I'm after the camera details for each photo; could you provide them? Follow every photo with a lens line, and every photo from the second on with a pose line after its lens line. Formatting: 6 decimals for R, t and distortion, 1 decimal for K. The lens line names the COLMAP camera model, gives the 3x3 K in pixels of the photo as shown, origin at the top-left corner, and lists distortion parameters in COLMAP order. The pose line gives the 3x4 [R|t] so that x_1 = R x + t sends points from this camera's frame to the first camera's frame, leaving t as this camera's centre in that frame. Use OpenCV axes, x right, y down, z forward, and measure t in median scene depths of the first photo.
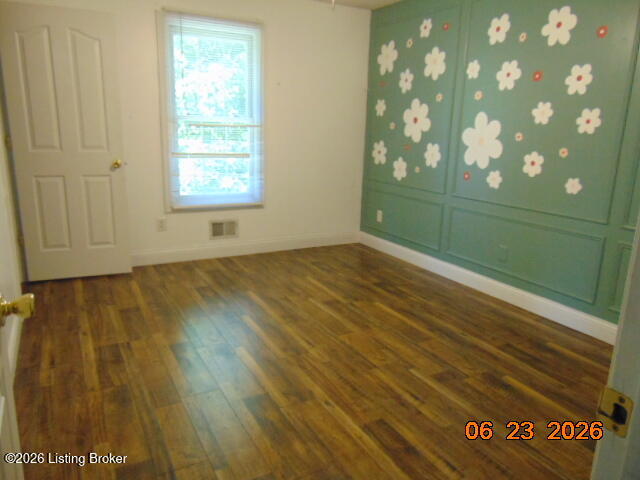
lens RADIAL K [[480.3, 0, 321.5], [0, 480.3, 242.6], [0, 0, 1]] dist [-0.005279, 0.013686]
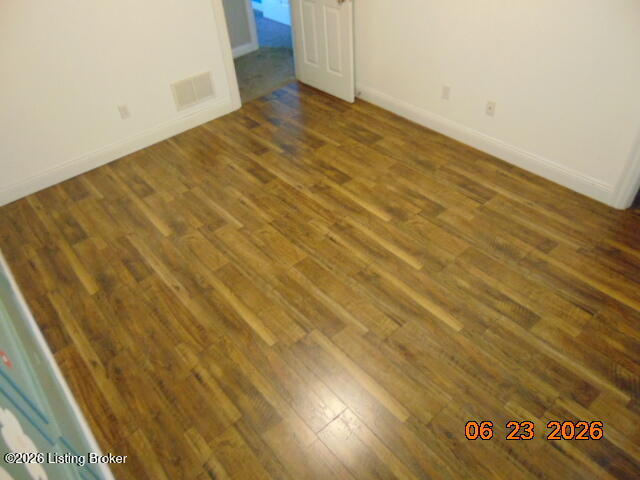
lens RADIAL K [[480.3, 0, 321.5], [0, 480.3, 242.6], [0, 0, 1]] dist [-0.005279, 0.013686]
pose [[-0.978612, 0.160878, -0.128207, 0.144429], [-0.012352, 0.576148, 0.817252, -0.703559], [0.205344, 0.801356, -0.561838, 1.703213]]
